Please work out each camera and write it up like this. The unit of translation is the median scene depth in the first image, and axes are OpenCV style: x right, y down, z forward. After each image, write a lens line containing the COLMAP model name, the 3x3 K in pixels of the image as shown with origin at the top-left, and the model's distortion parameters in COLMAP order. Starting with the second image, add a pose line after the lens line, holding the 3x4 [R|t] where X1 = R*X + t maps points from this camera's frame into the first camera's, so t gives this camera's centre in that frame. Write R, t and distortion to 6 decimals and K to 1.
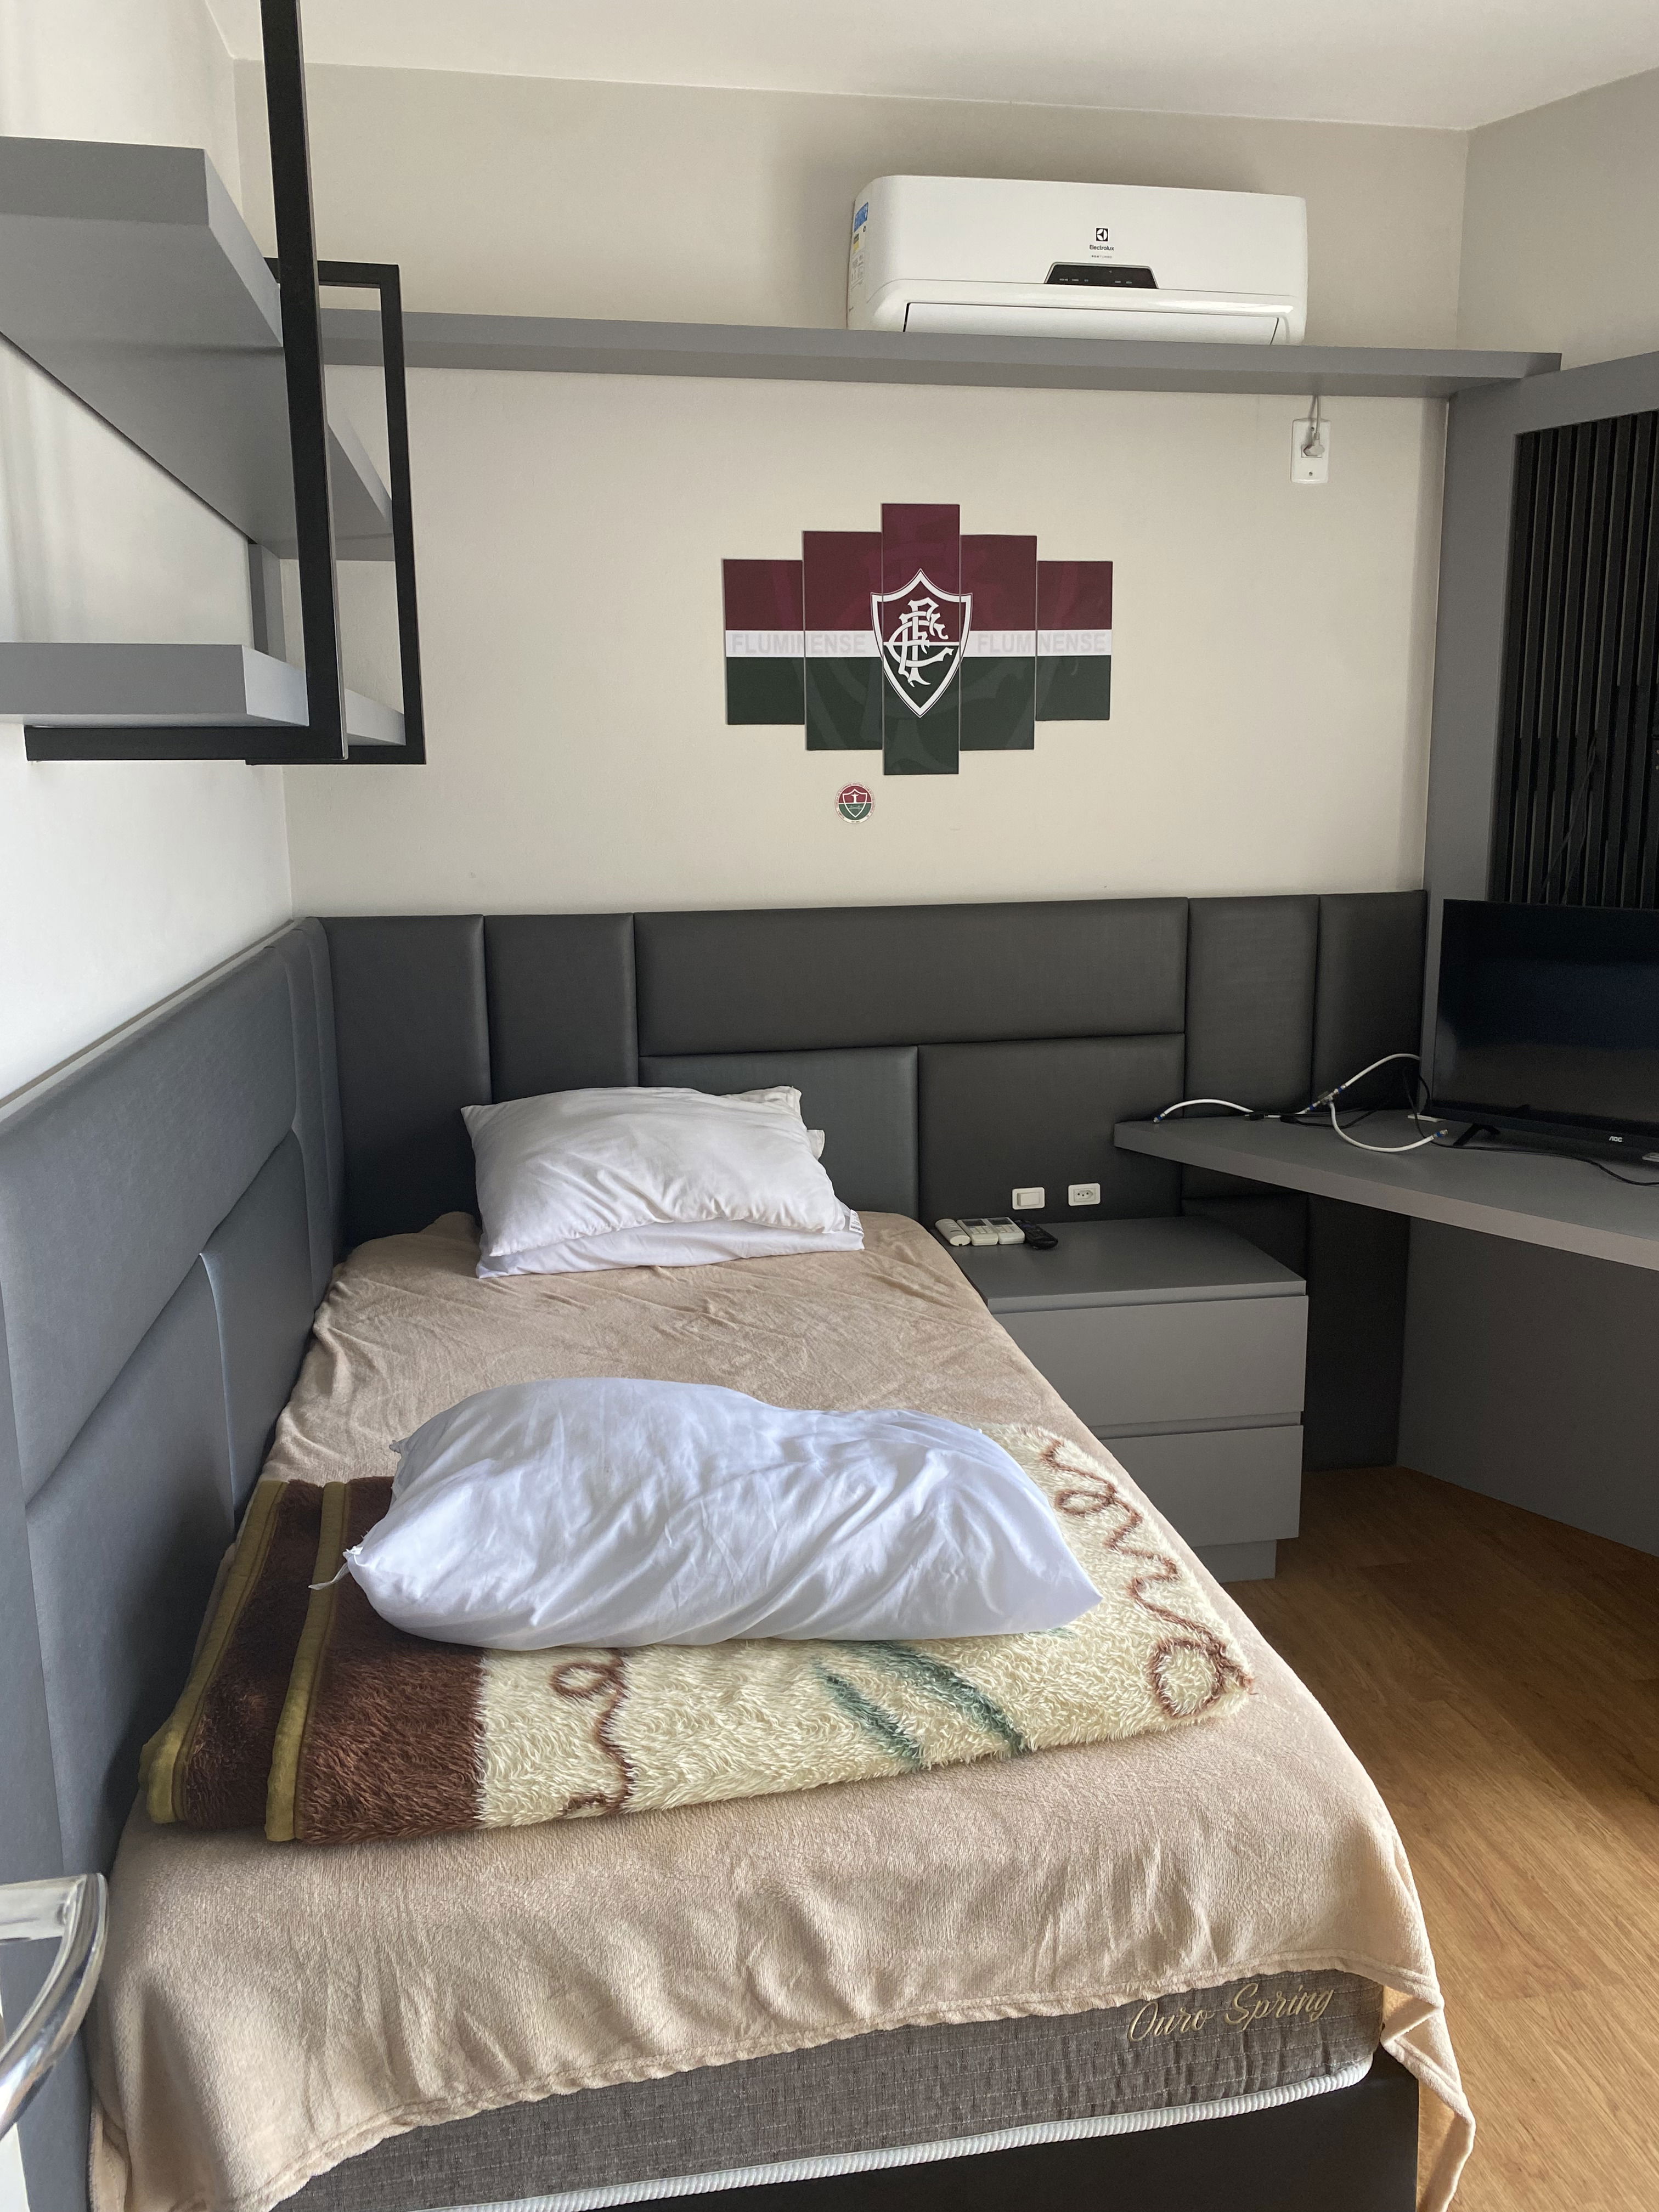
lens RADIAL K [[1670.8, 0, 821.5], [0, 1670.8, 1106.1], [0, 0, 1]] dist [0.005987, -0.013385]
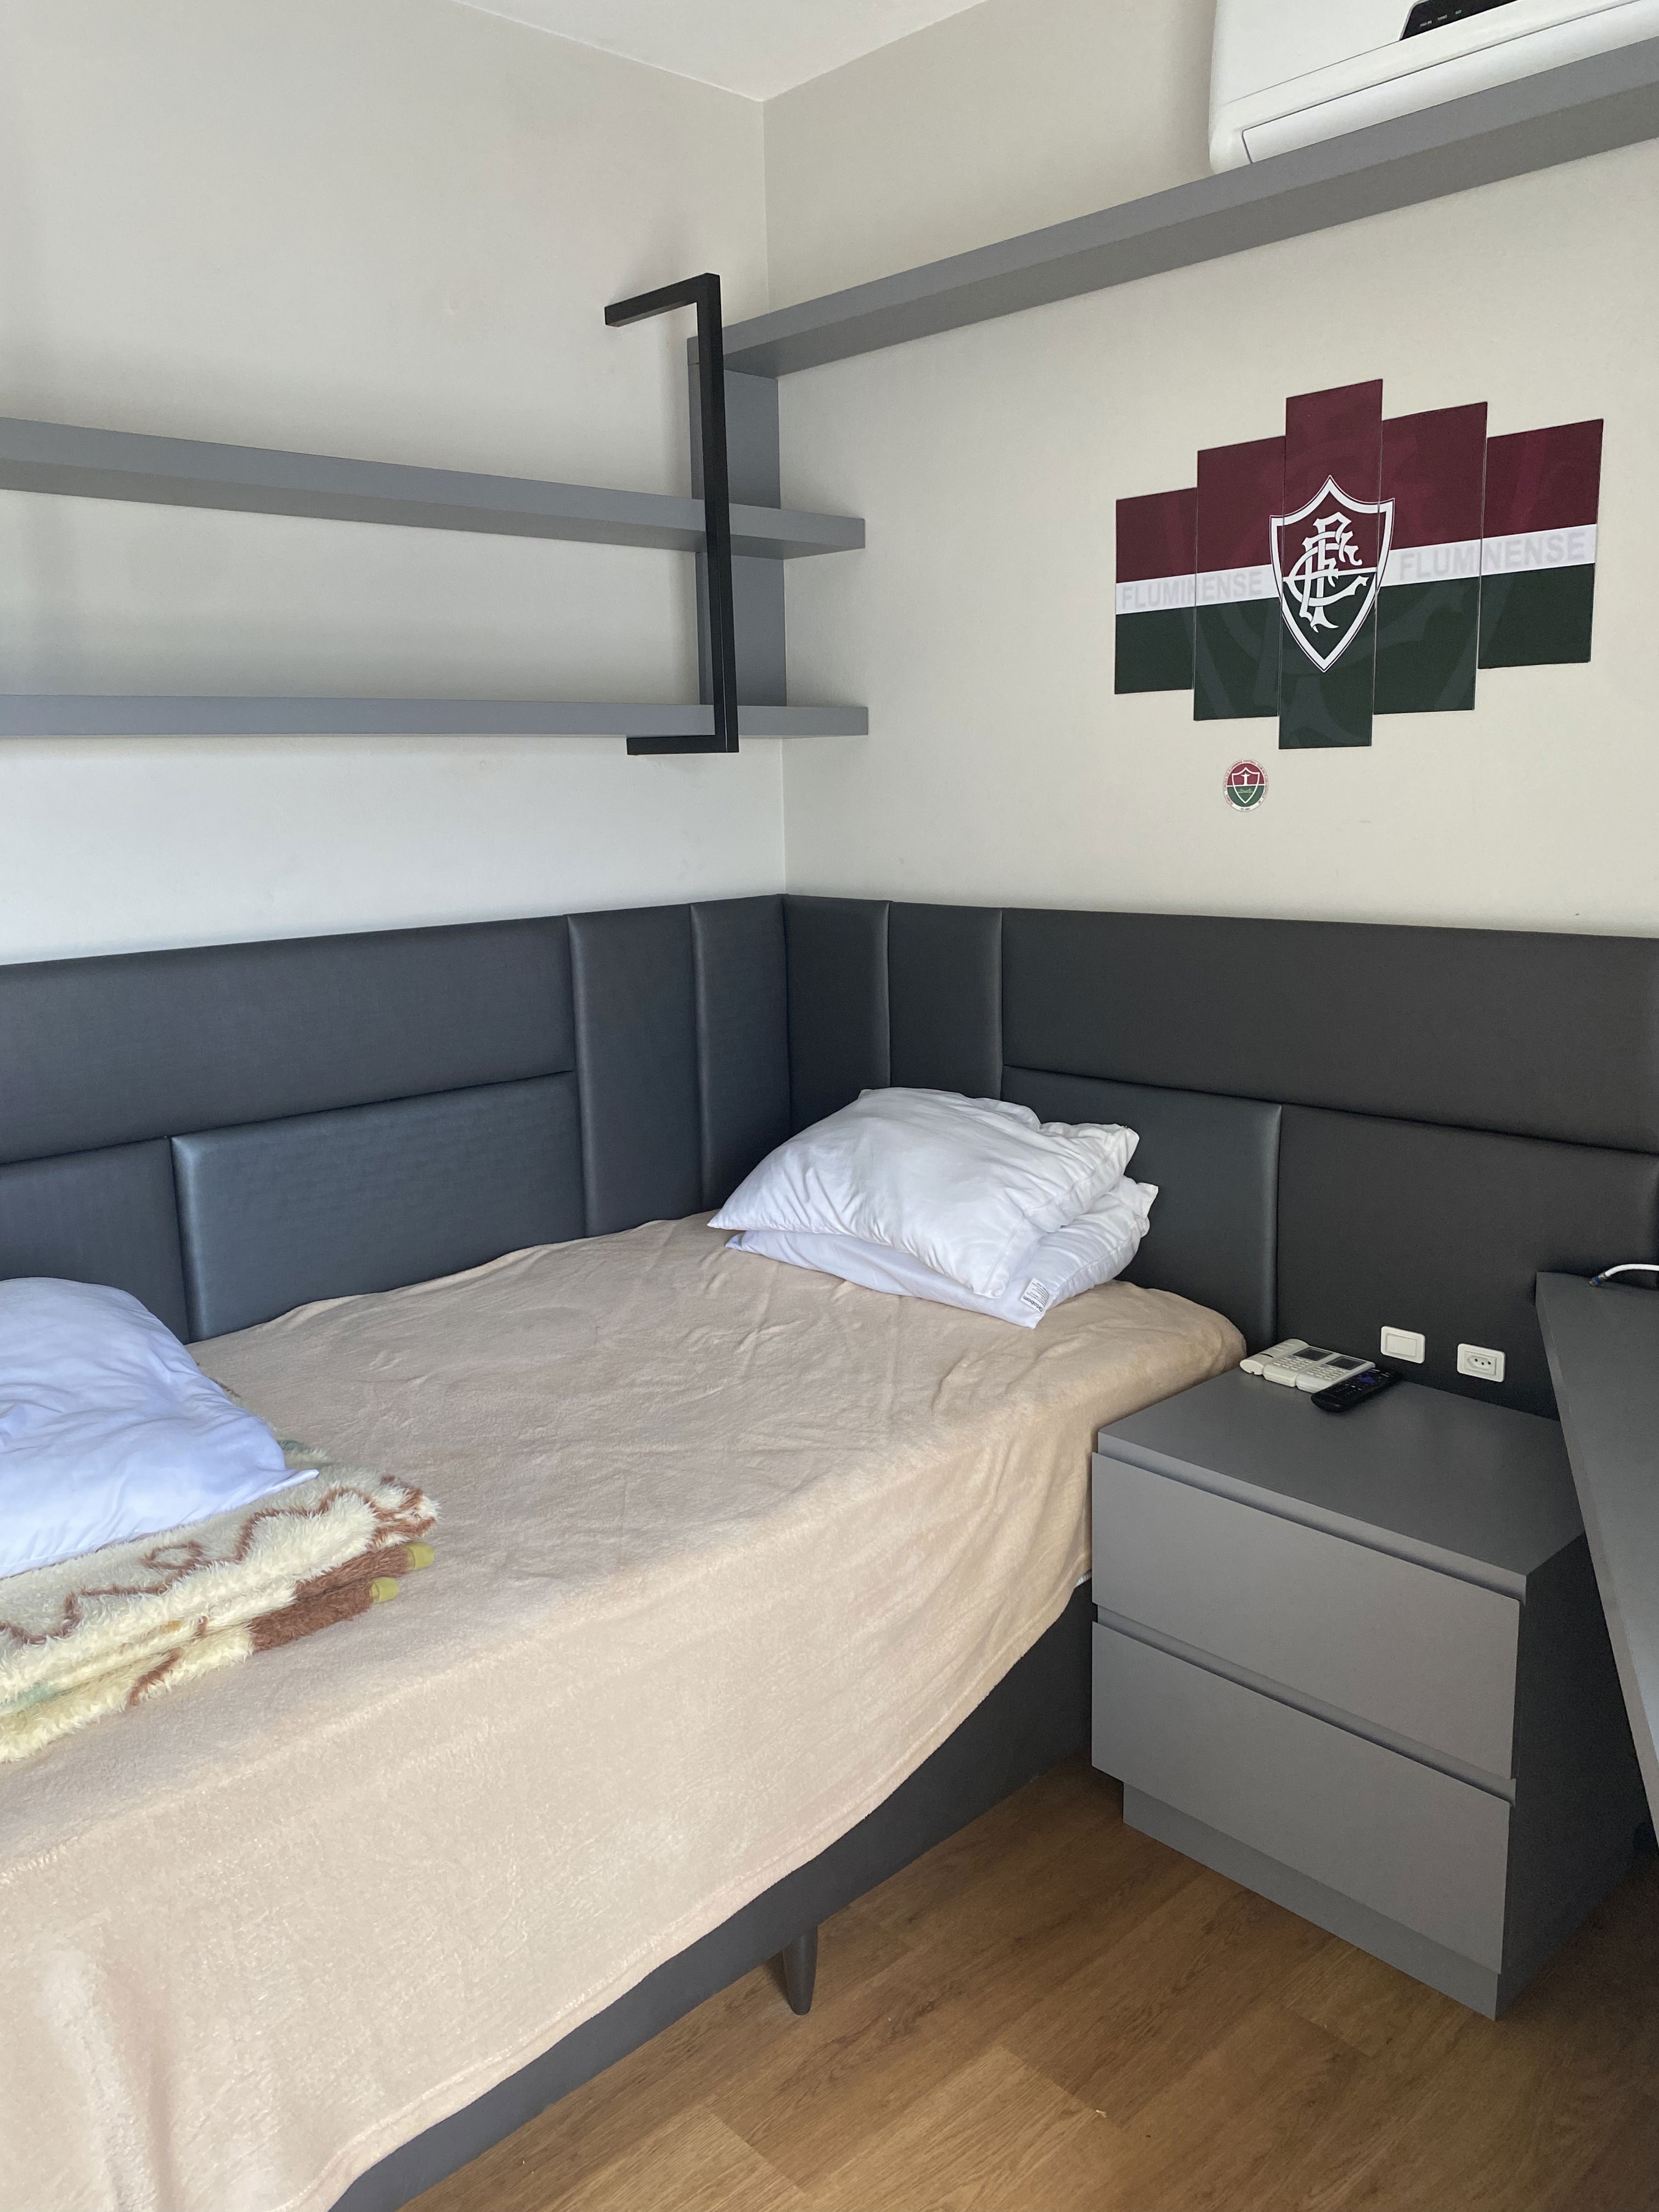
lens RADIAL K [[1670.8, 0, 709.8], [0, 1670.8, 1035.3], [0, 0, 1]] dist [0.005987, -0.013385]
pose [[0.533619, 0.131475, -0.835443, 0.566317], [-0.142325, 0.987714, 0.064532, -0.081396], [0.833663, 0.084469, 0.545775, 0.376580]]
